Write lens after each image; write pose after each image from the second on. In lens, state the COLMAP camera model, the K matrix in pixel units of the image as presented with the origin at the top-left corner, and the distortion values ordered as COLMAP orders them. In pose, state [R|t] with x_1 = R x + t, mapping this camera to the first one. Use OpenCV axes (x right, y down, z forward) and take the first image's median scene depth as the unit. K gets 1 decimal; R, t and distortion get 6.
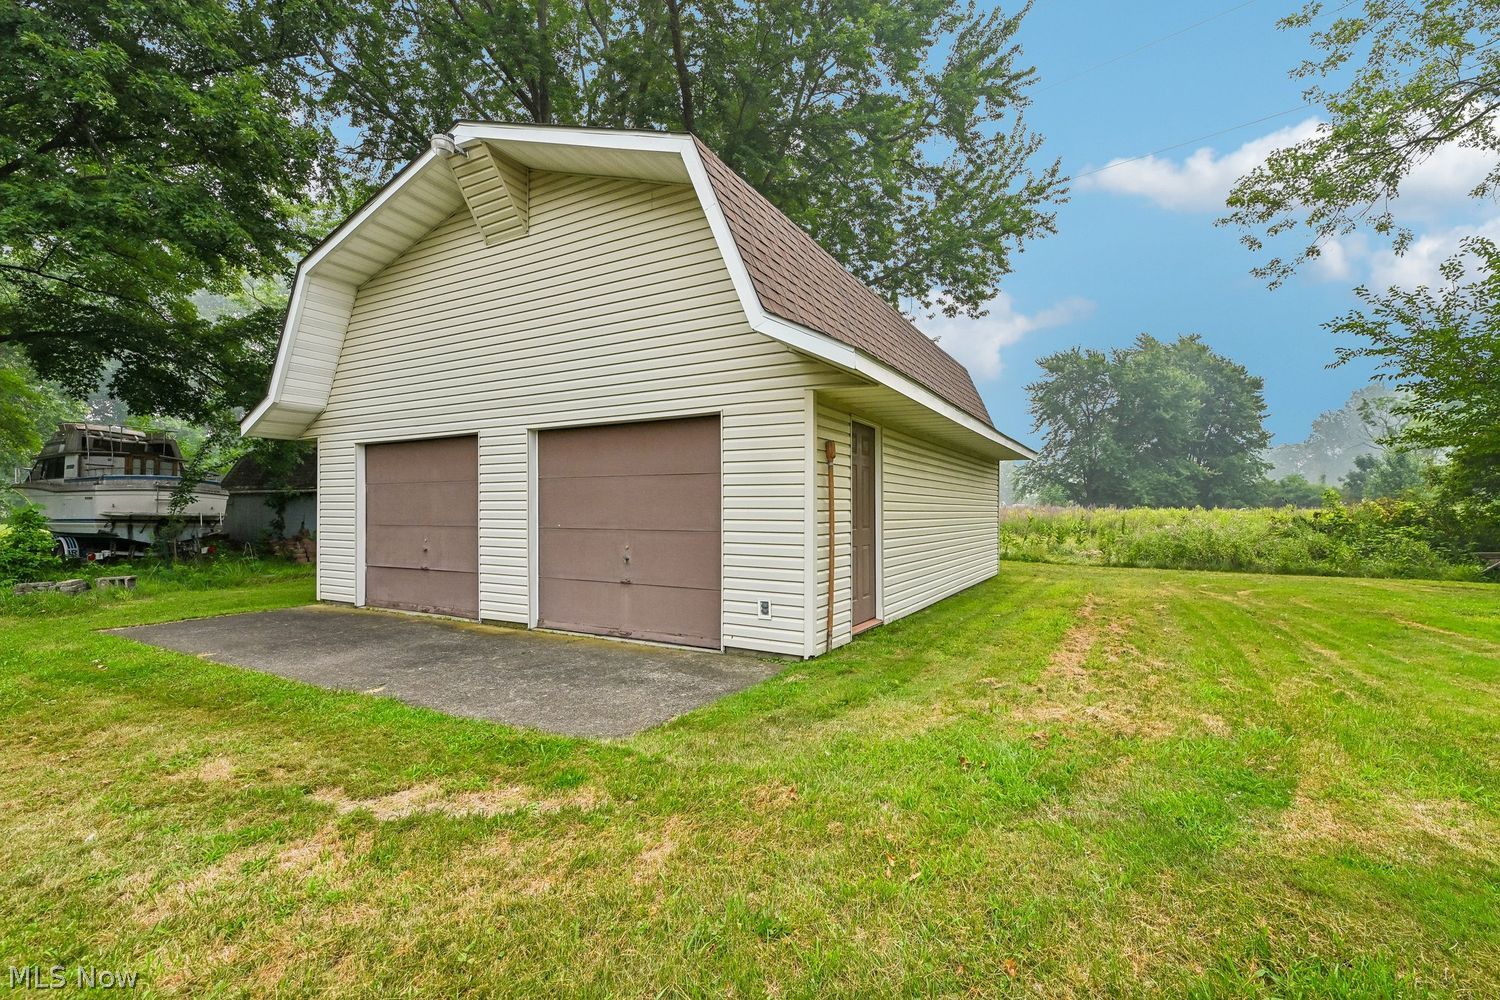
lens RADIAL K [[663.4, 0, 759.2], [0, 663.4, 506.8], [0, 0, 1]] dist [0.001984, -0.001793]
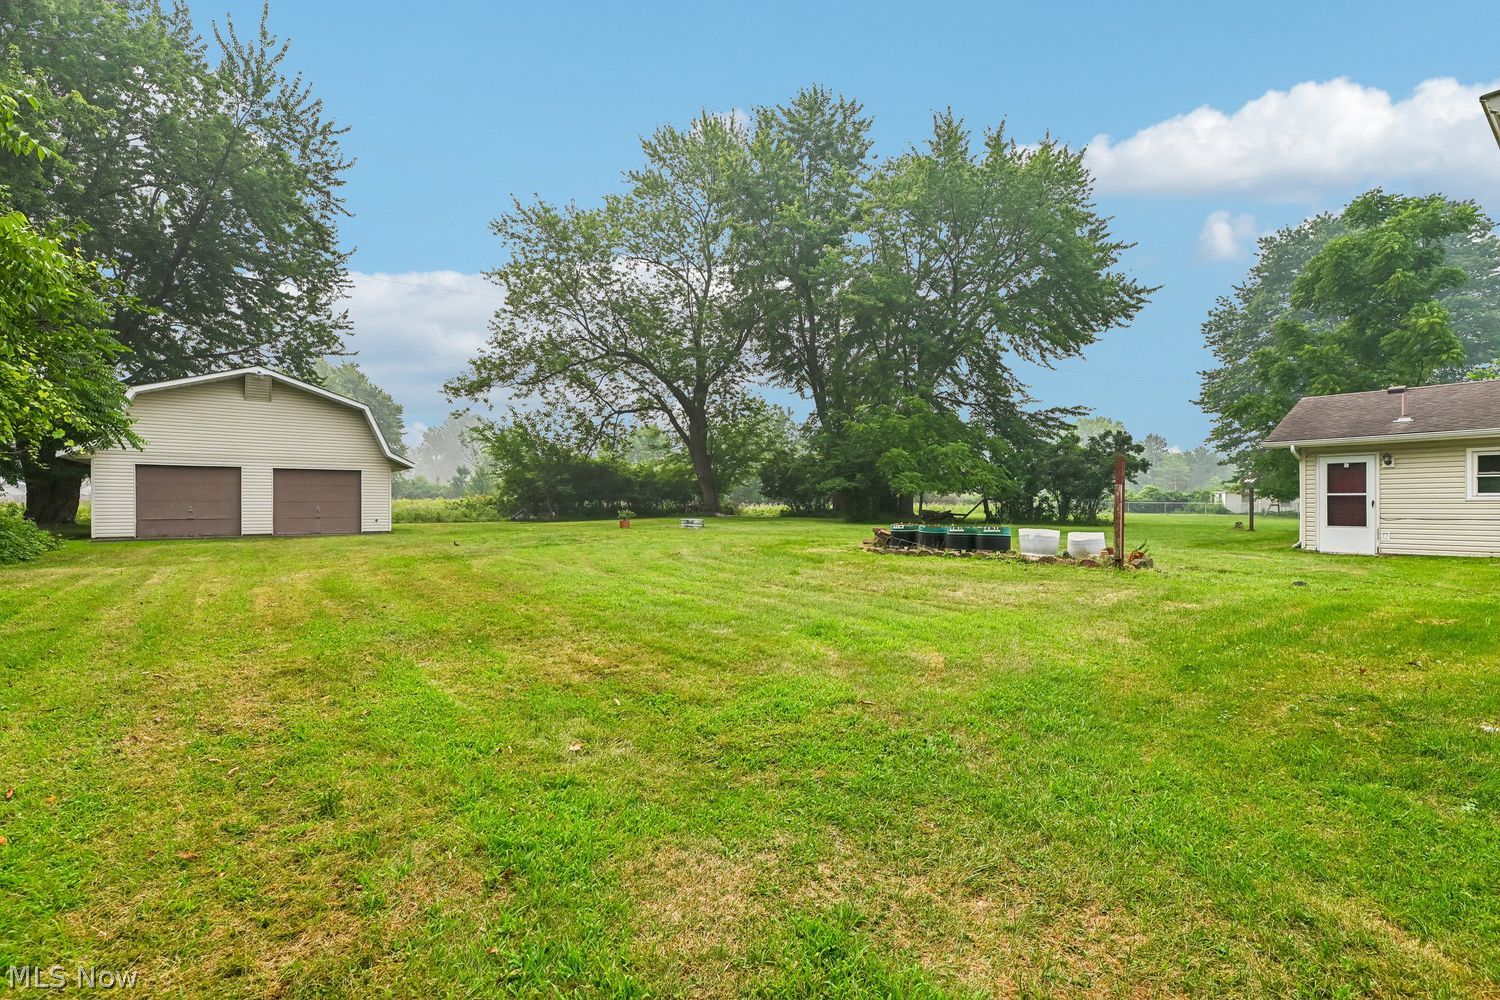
lens RADIAL K [[663.4, 0, 756.8], [0, 663.4, 502.3], [0, 0, 1]] dist [0.001984, -0.001793]
pose [[0.389473, -0.000158, 0.921038, -0.257682], [-0.003764, 0.999991, 0.001763, 0.002333], [-0.921030, -0.004154, 0.389469, -0.248170]]
